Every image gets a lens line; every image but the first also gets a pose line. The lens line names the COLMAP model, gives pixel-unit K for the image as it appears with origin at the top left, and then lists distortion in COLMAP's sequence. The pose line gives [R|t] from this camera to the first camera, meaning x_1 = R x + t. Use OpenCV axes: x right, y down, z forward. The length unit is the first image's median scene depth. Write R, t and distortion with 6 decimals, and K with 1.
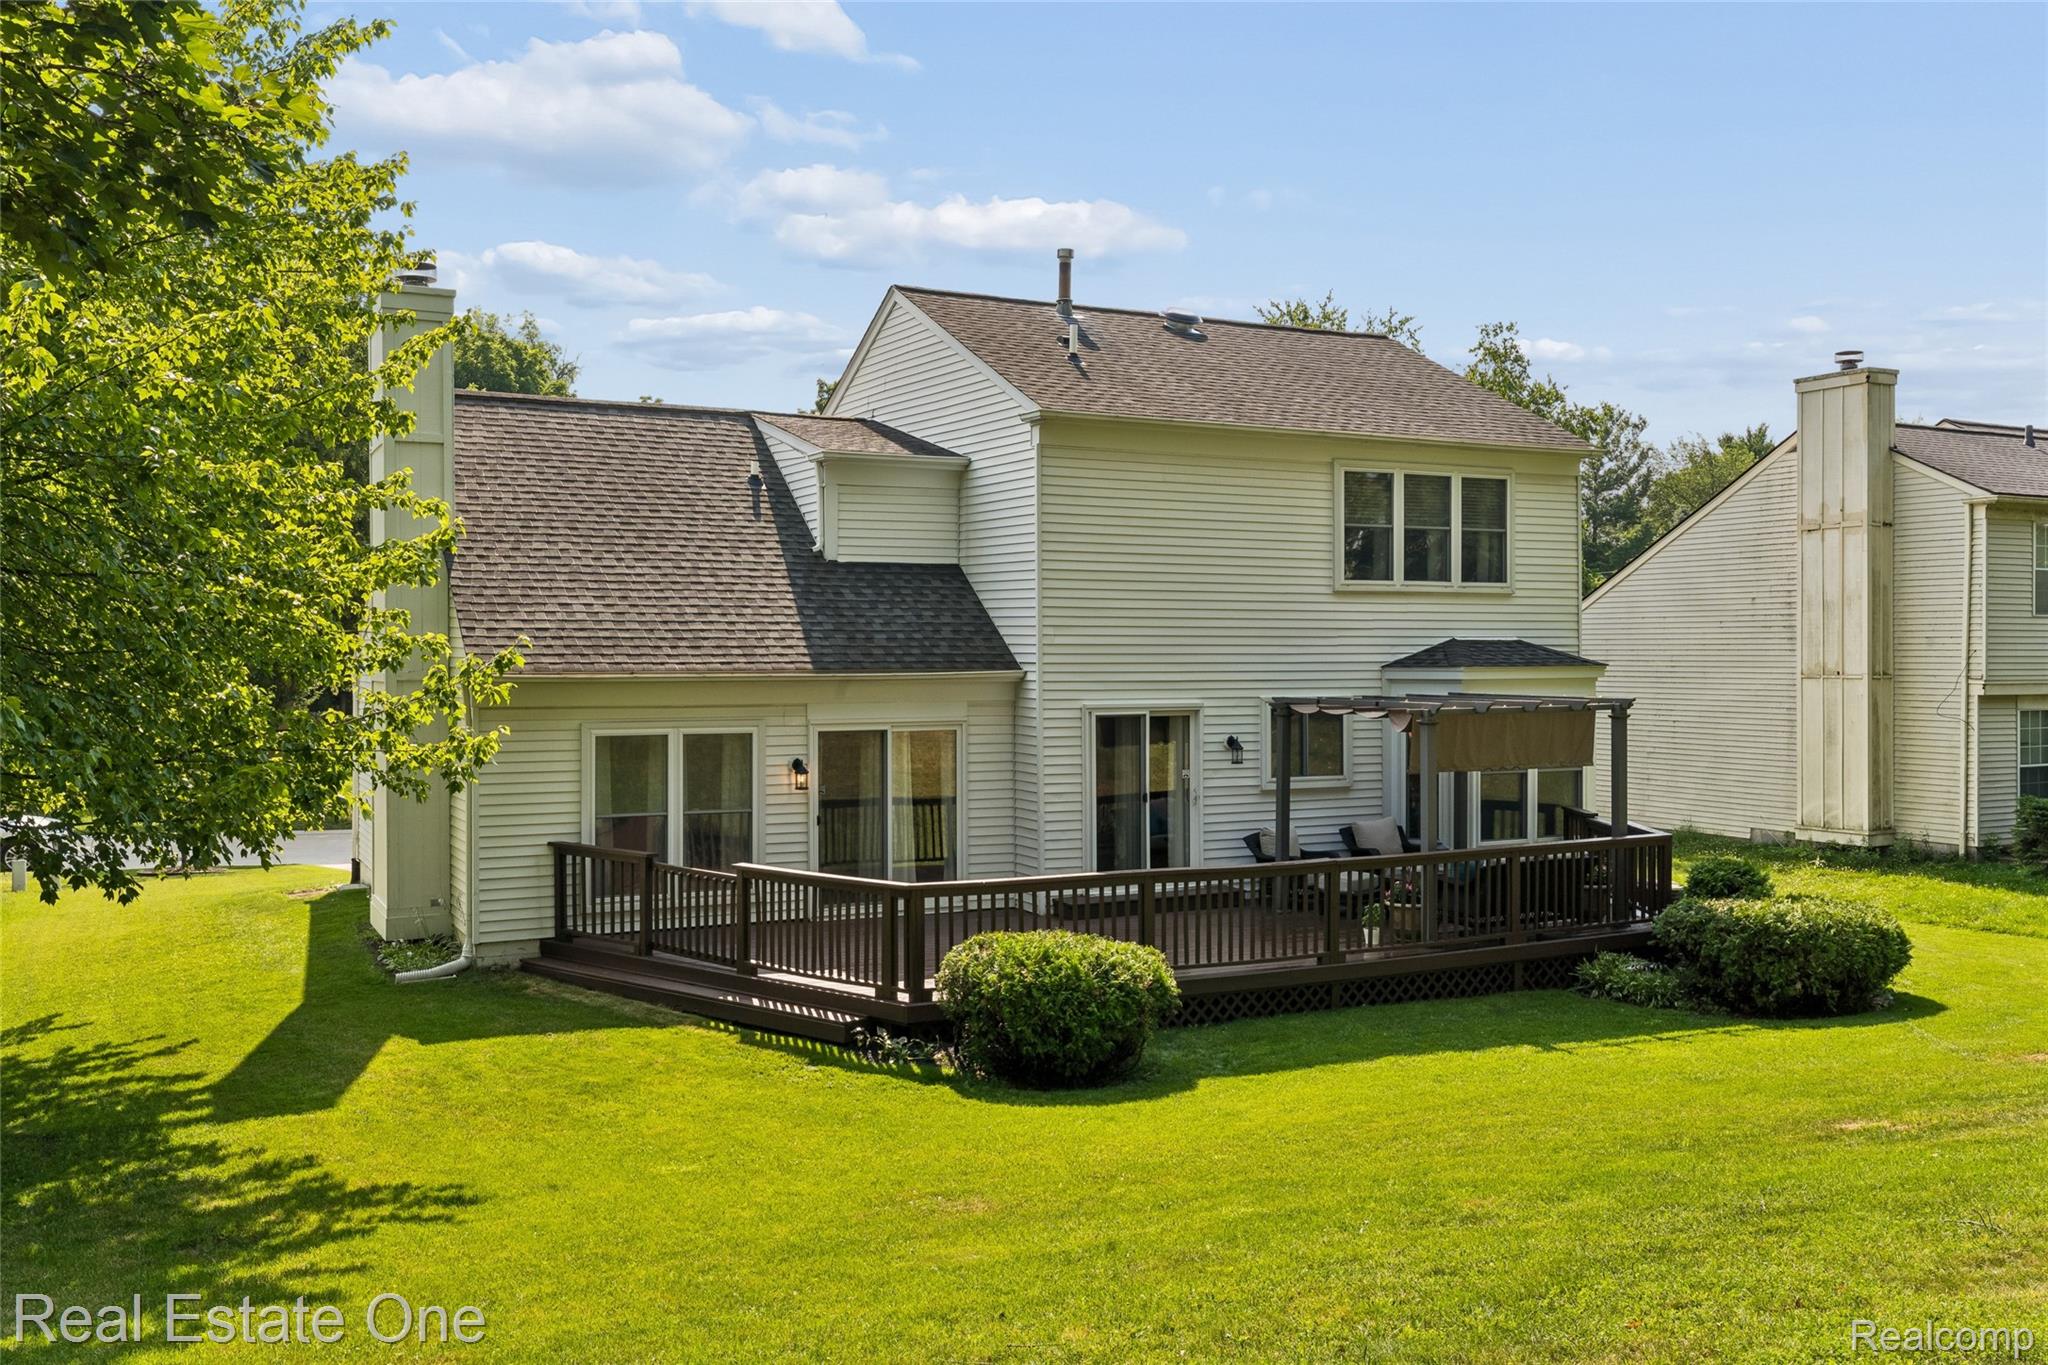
lens RADIAL K [[1723.0, 0, 1020.4], [0, 1723.0, 642.4], [0, 0, 1]] dist [0.001730, 0.004065]
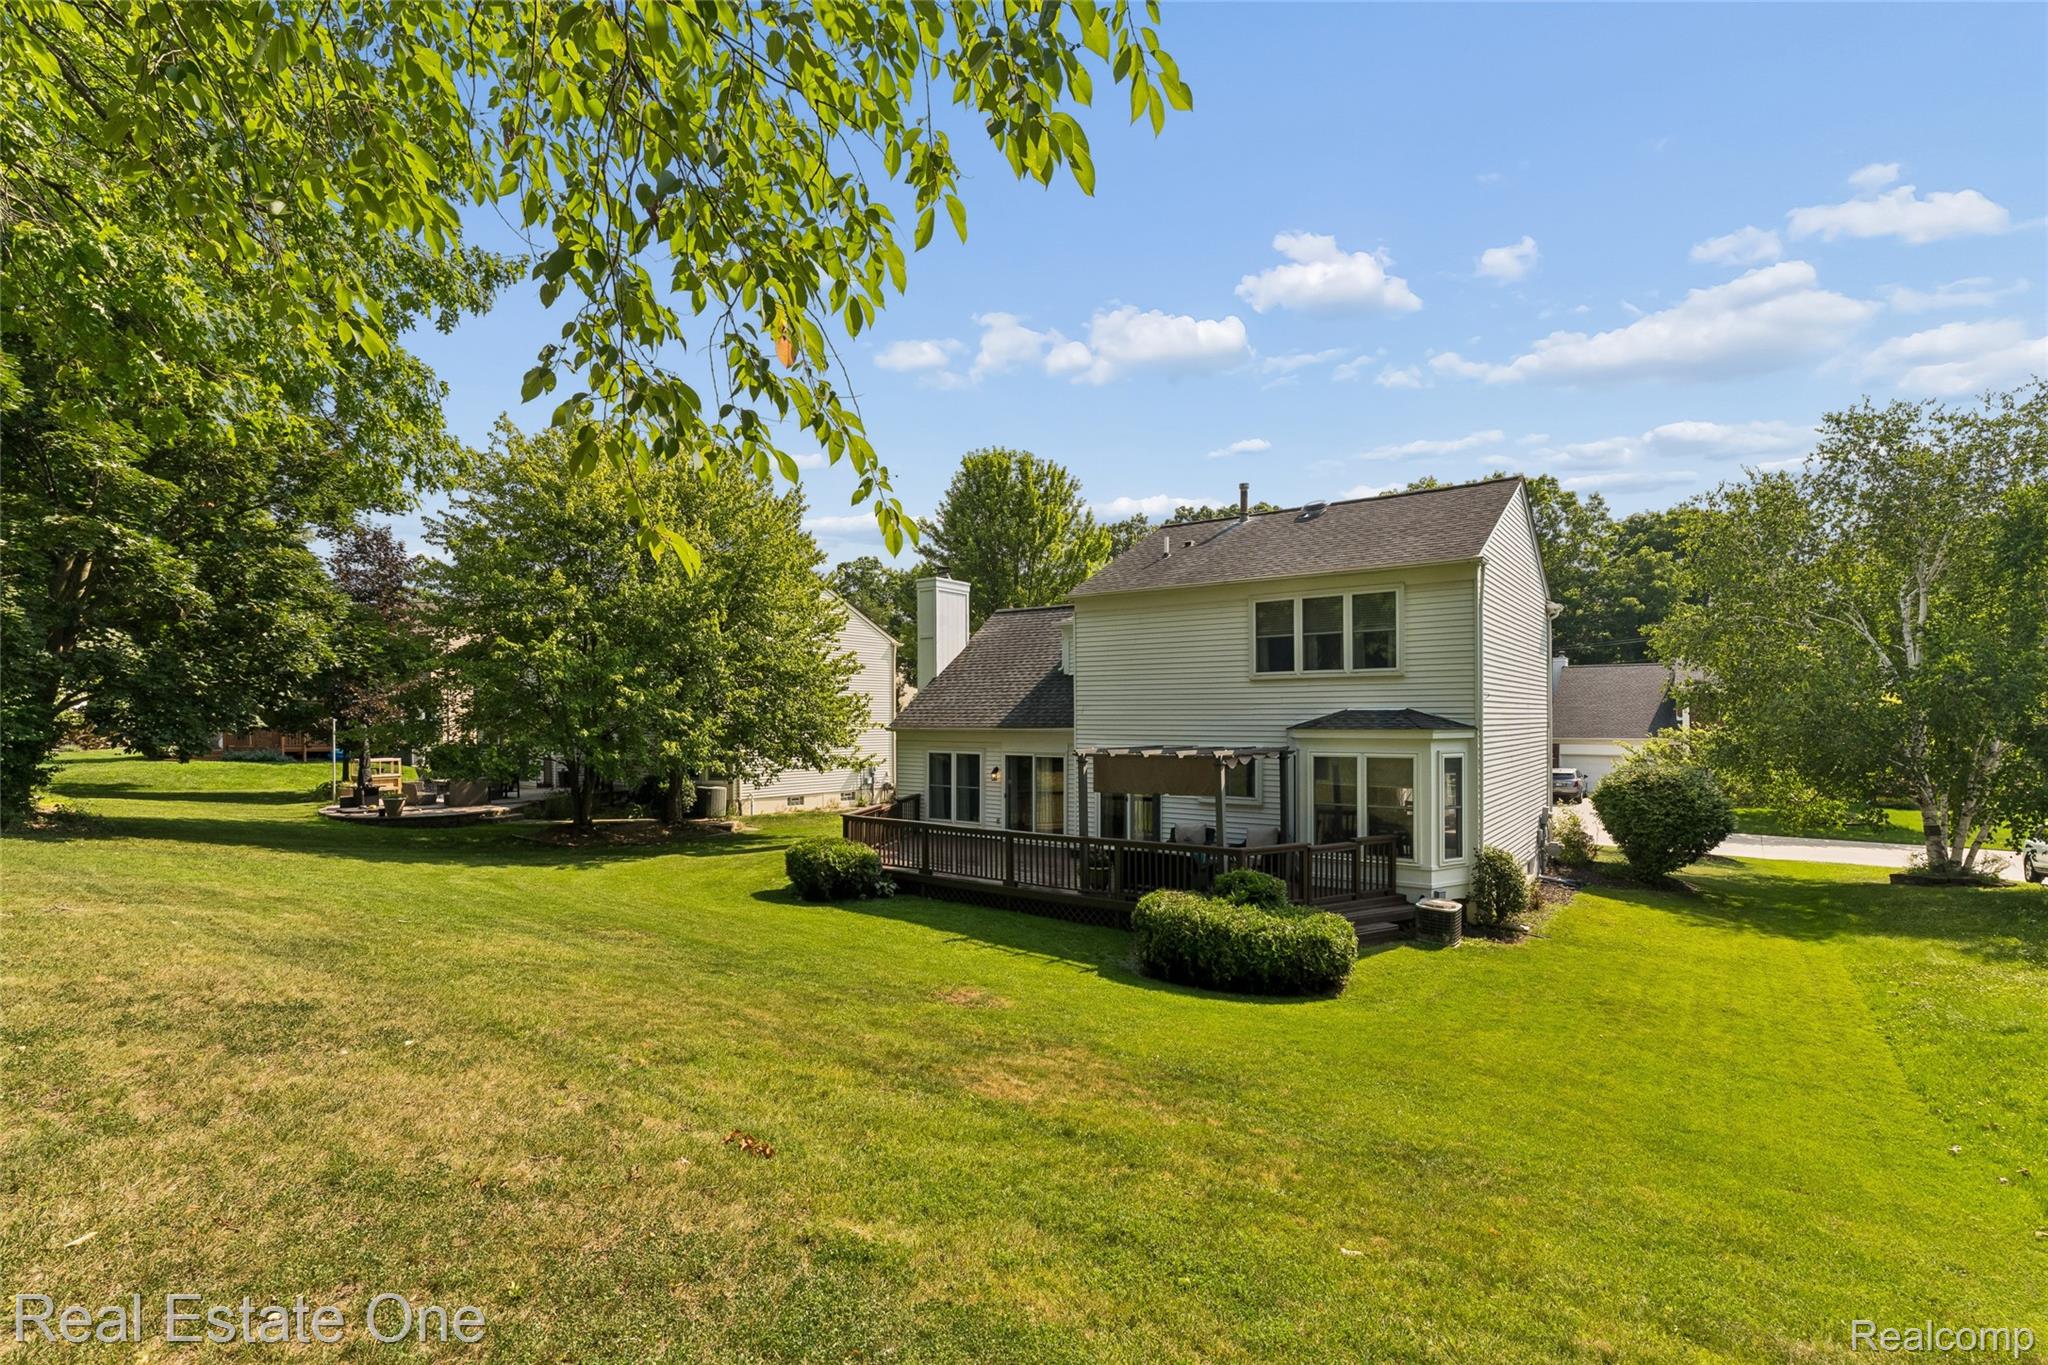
lens RADIAL K [[952.7, 0, 1024.0], [0, 952.7, 682.5], [0, 0, 1]] dist [-0.001142, -0.000163]
pose [[0.445926, -0.031969, -0.894499, 0.937853], [0.009447, 0.999474, -0.031012, -0.002577], [0.895020, 0.005378, 0.445993, 0.460872]]
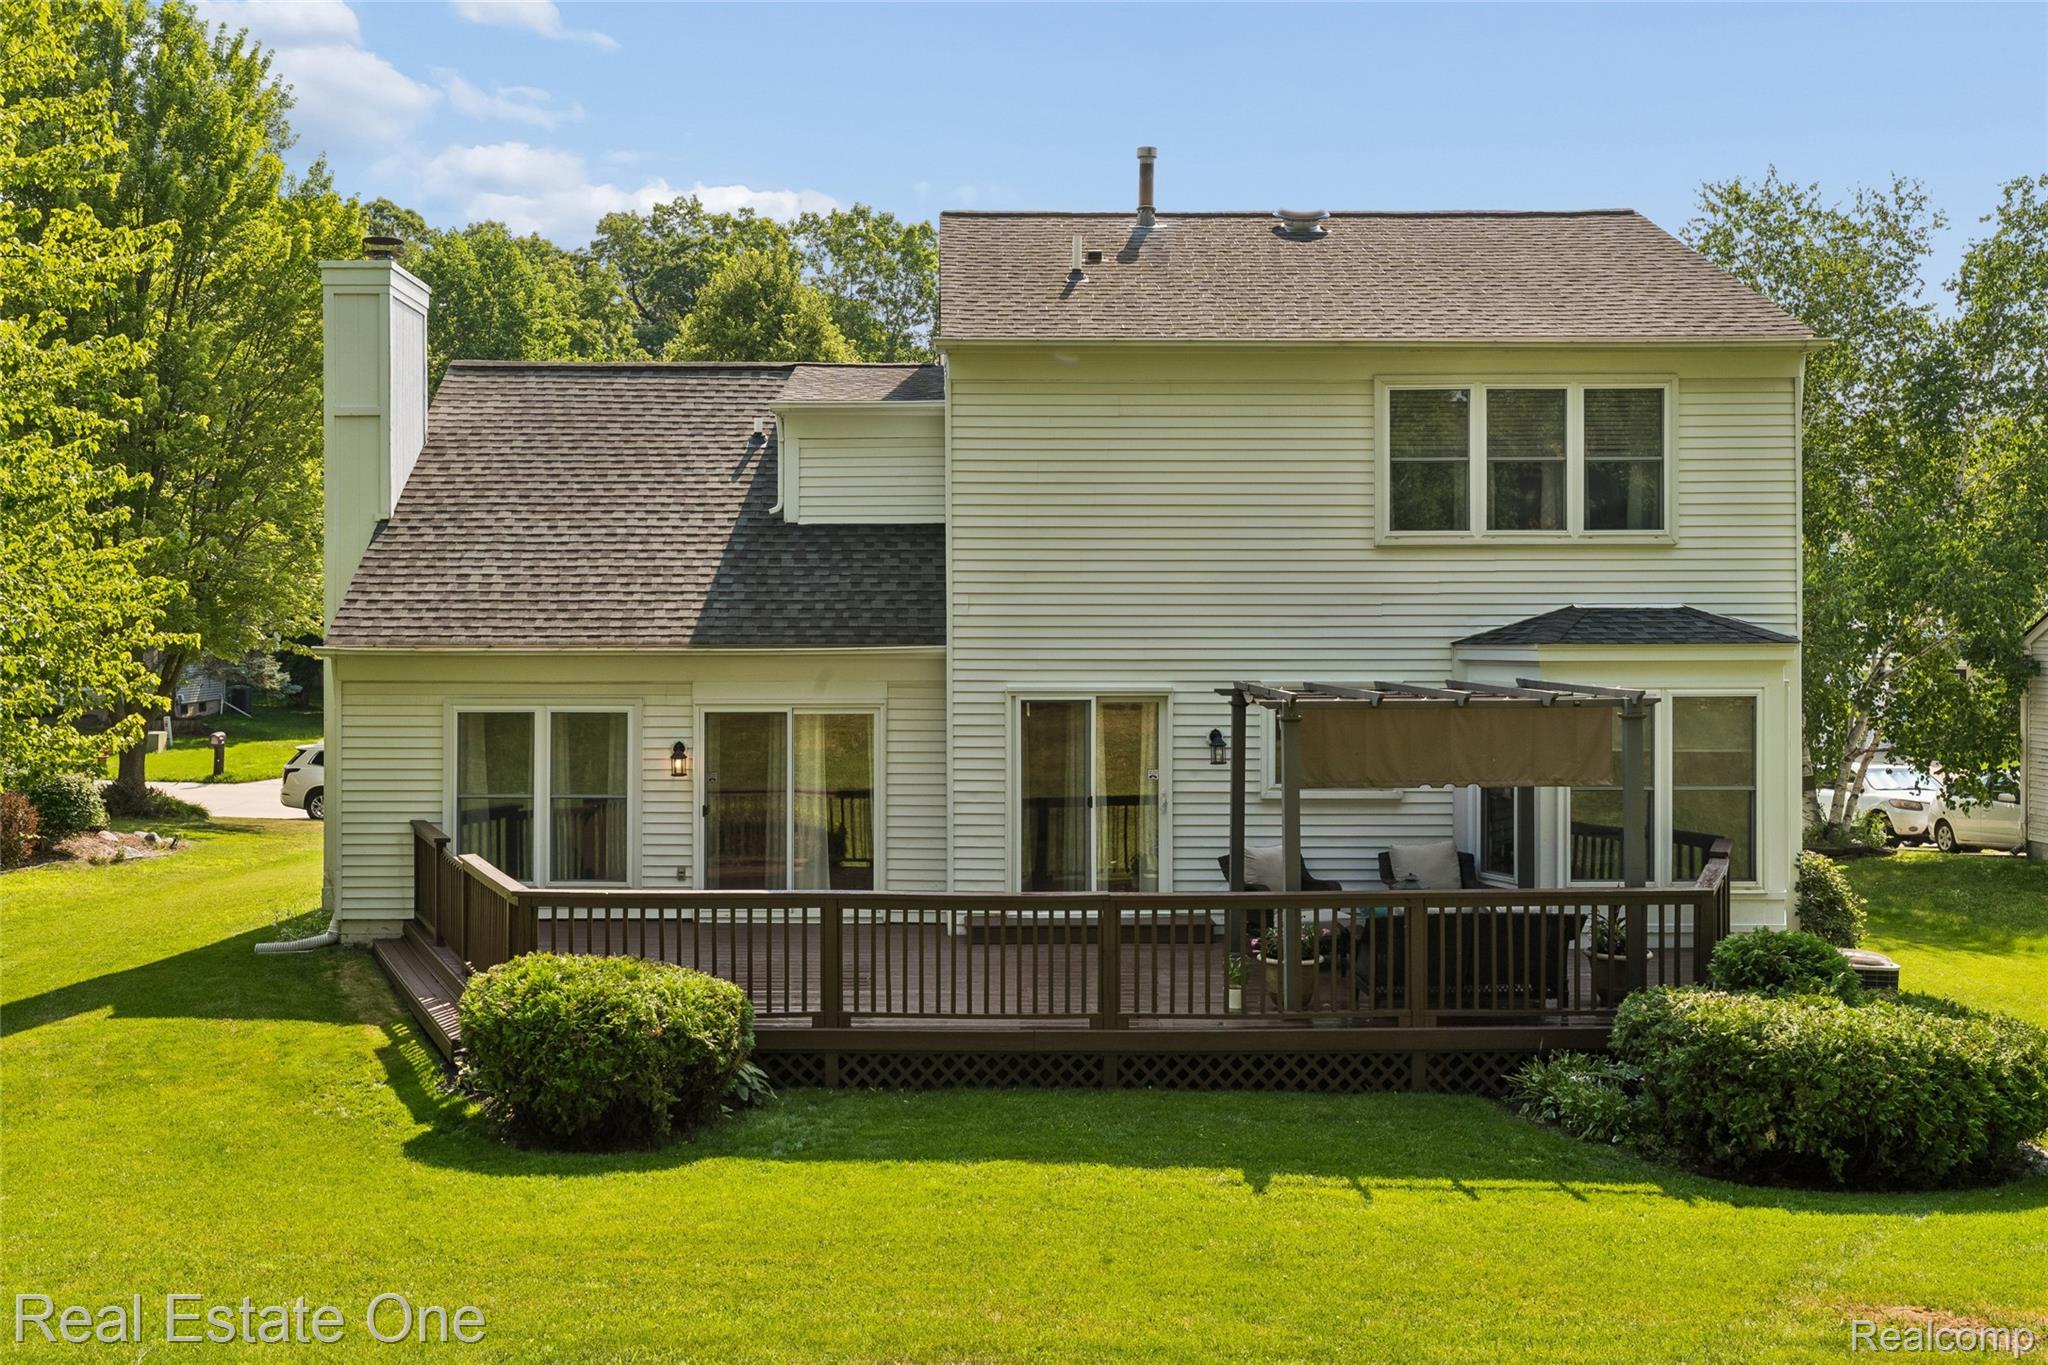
lens RADIAL K [[1773.2, 0, 1023.2], [0, 1773.2, 604.3], [0, 0, 1]] dist [0.004075, -0.005845]
pose [[0.893348, -0.005224, -0.449335, 0.431059], [0.002809, 0.999978, -0.006042, 0.001123], [0.449356, 0.004136, 0.893343, 0.233600]]
